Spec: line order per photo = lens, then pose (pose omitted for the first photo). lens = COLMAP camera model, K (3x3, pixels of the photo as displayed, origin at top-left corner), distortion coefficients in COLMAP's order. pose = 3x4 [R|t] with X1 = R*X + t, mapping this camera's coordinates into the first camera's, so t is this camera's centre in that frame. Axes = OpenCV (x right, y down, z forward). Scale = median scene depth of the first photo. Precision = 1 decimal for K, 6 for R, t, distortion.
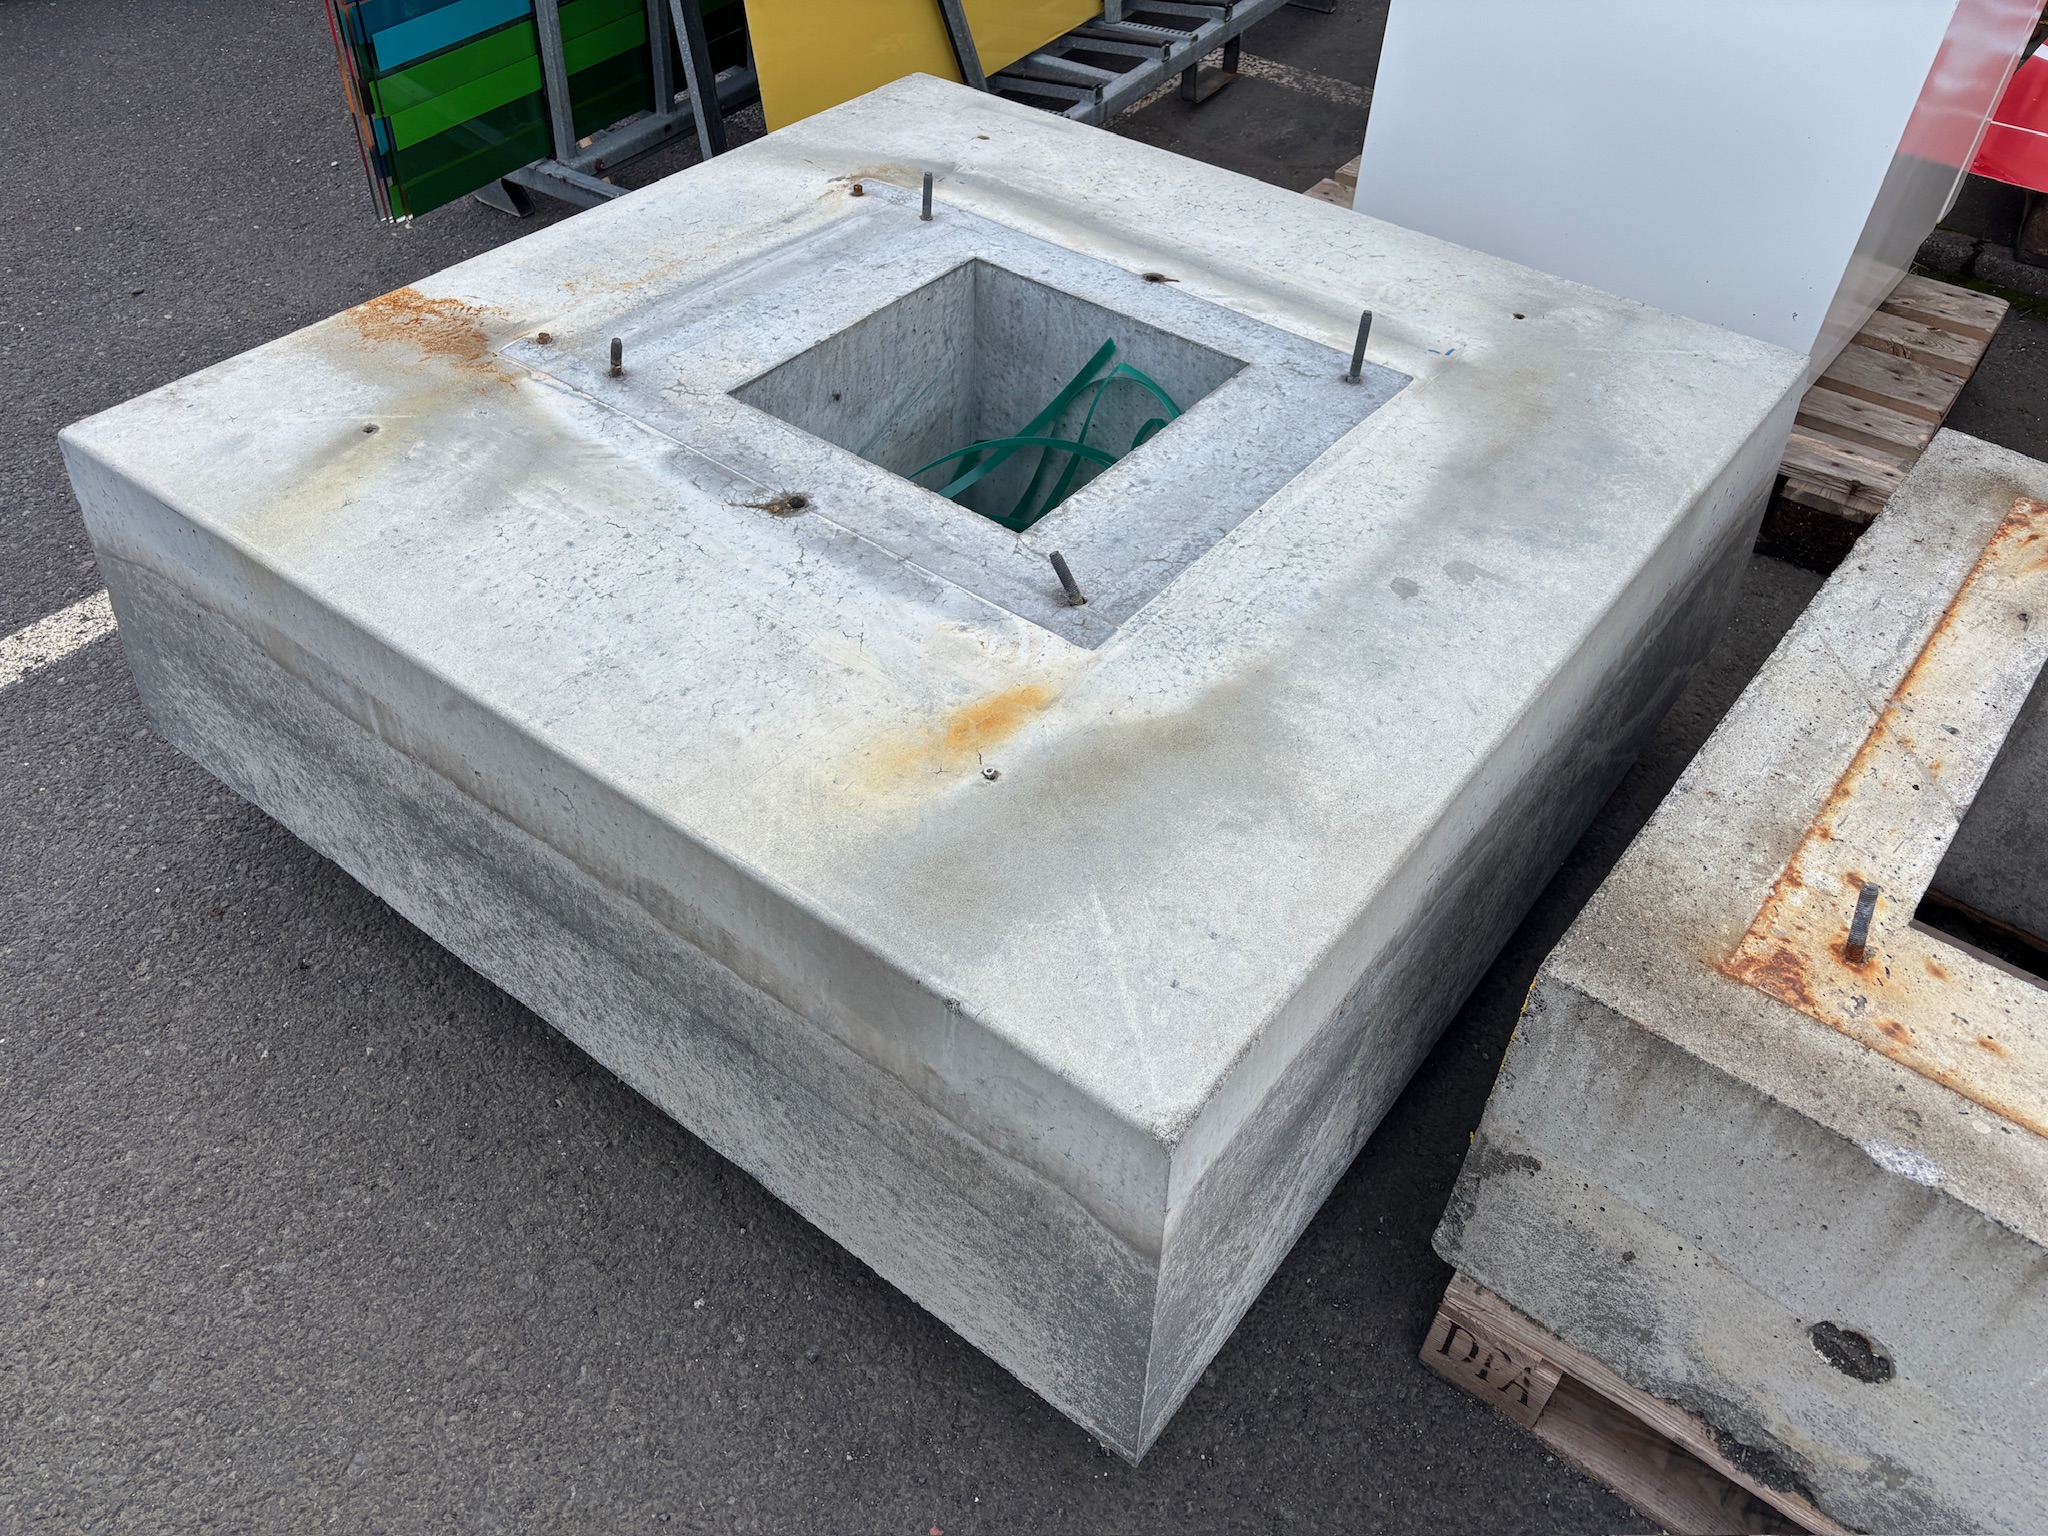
lens RADIAL K [[1528.3, 0, 1034.7], [0, 1528.3, 807.1], [0, 0, 1]] dist [0.070907, -0.077265]
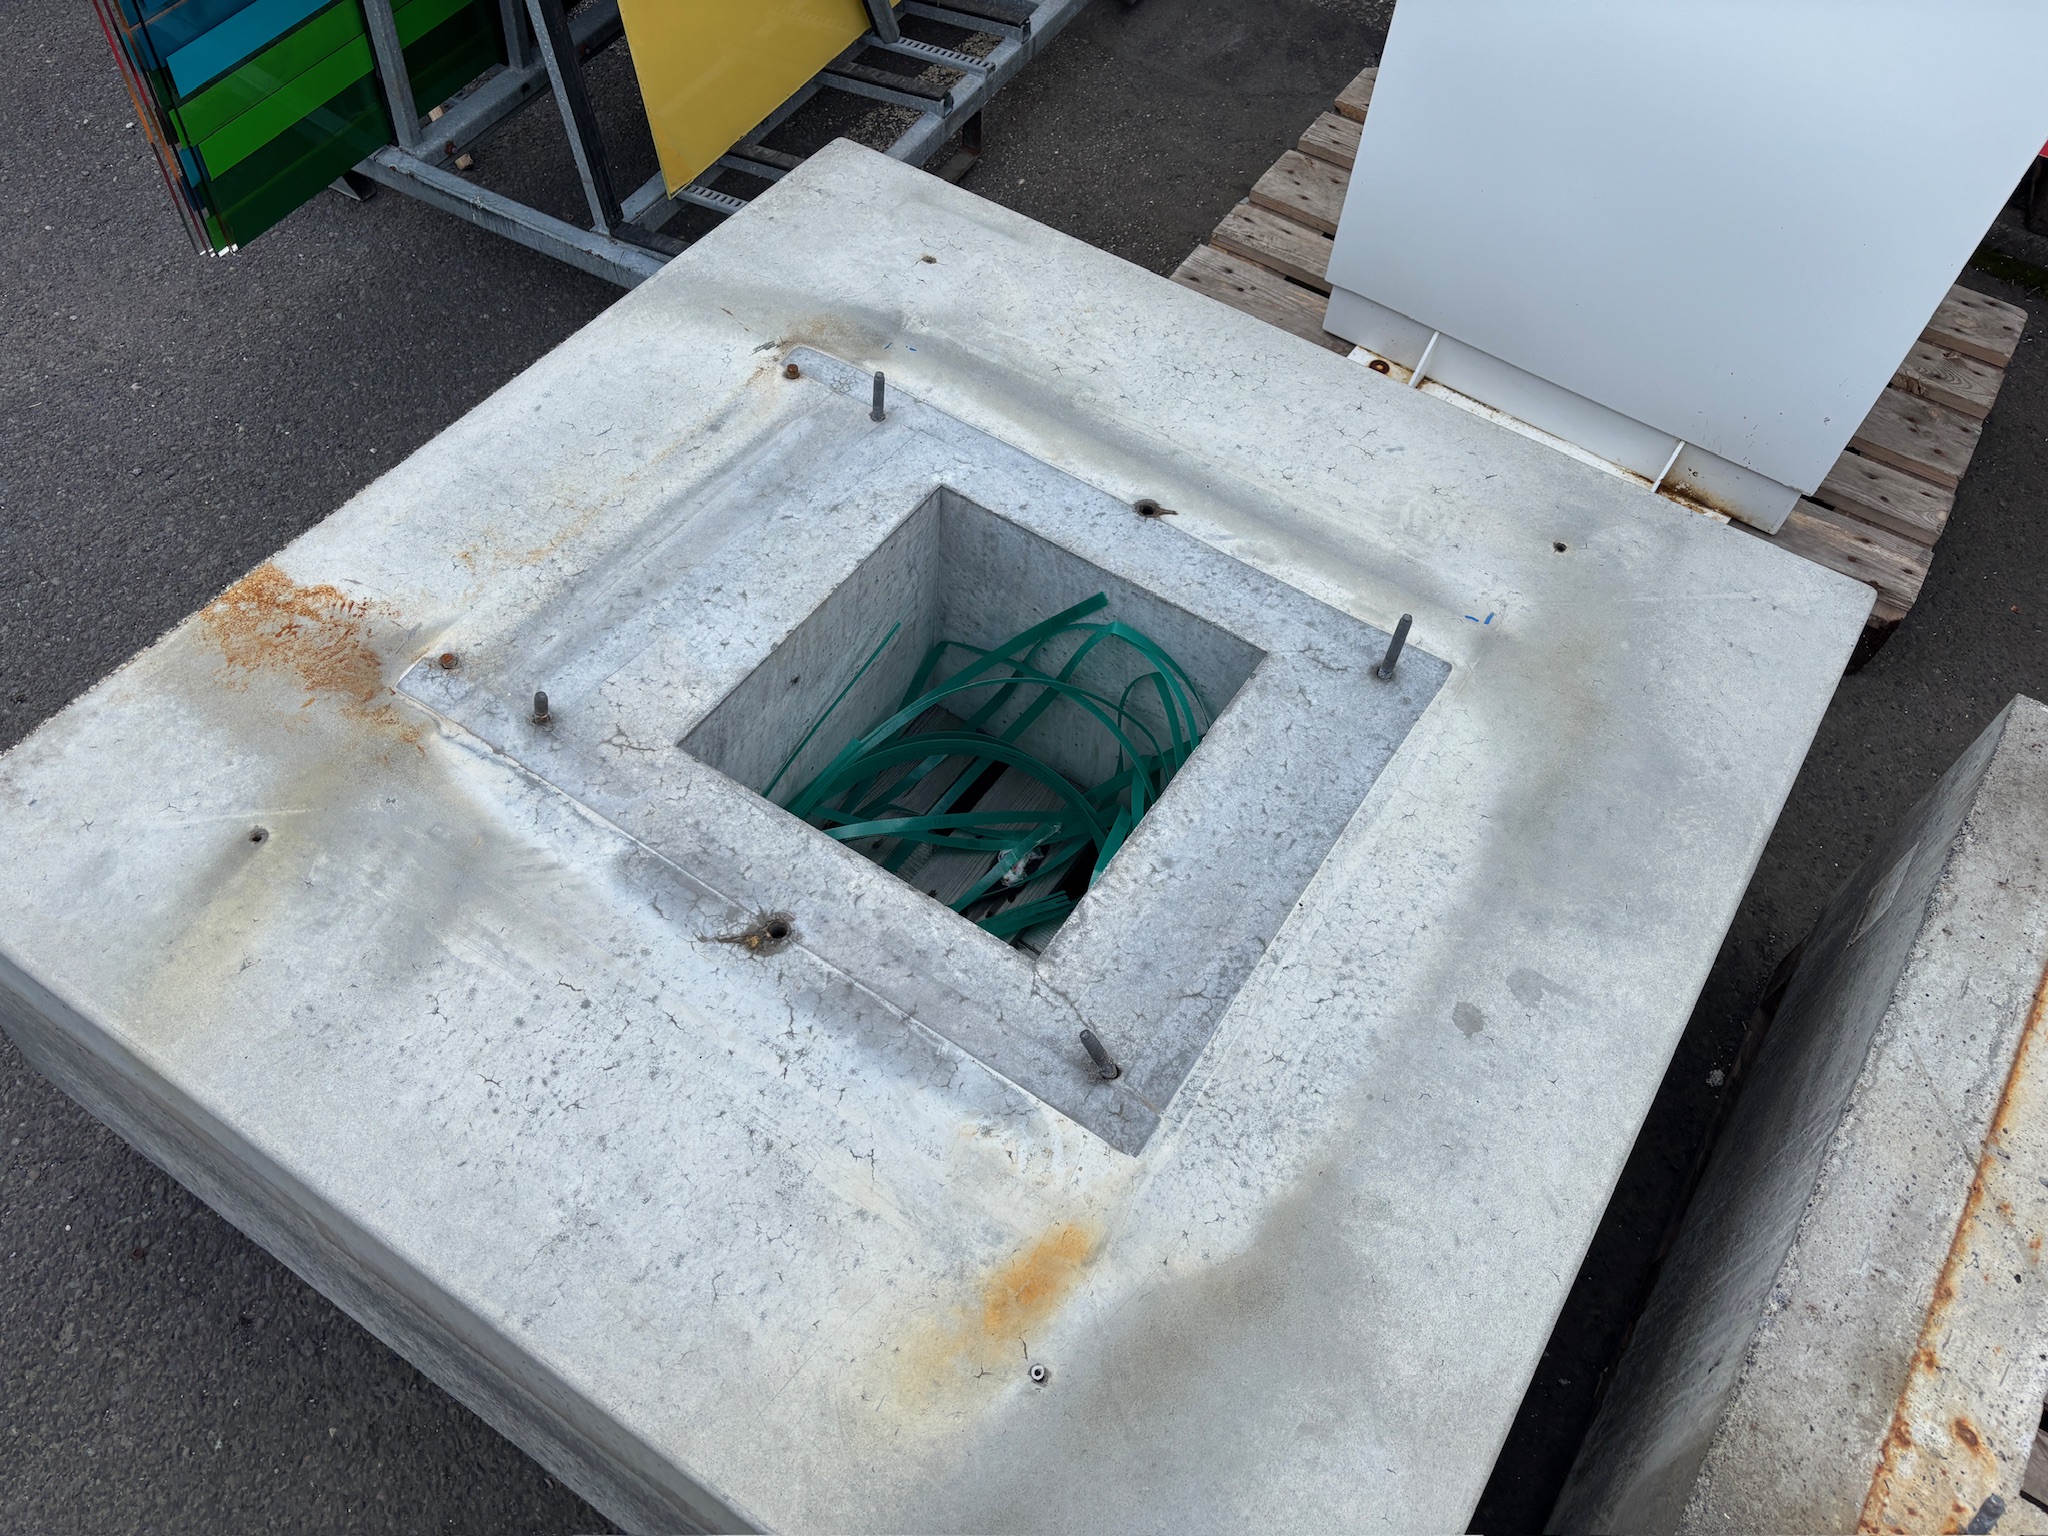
lens RADIAL K [[1517.8, 0, 1025.9], [0, 1517.8, 817.1], [0, 0, 1]] dist [0.076828, -0.087581]
pose [[0.997361, -0.043984, 0.057767, -0.057782], [0.032244, 0.981181, 0.190379, -0.398155], [-0.065054, -0.188014, 0.980010, 0.148175]]
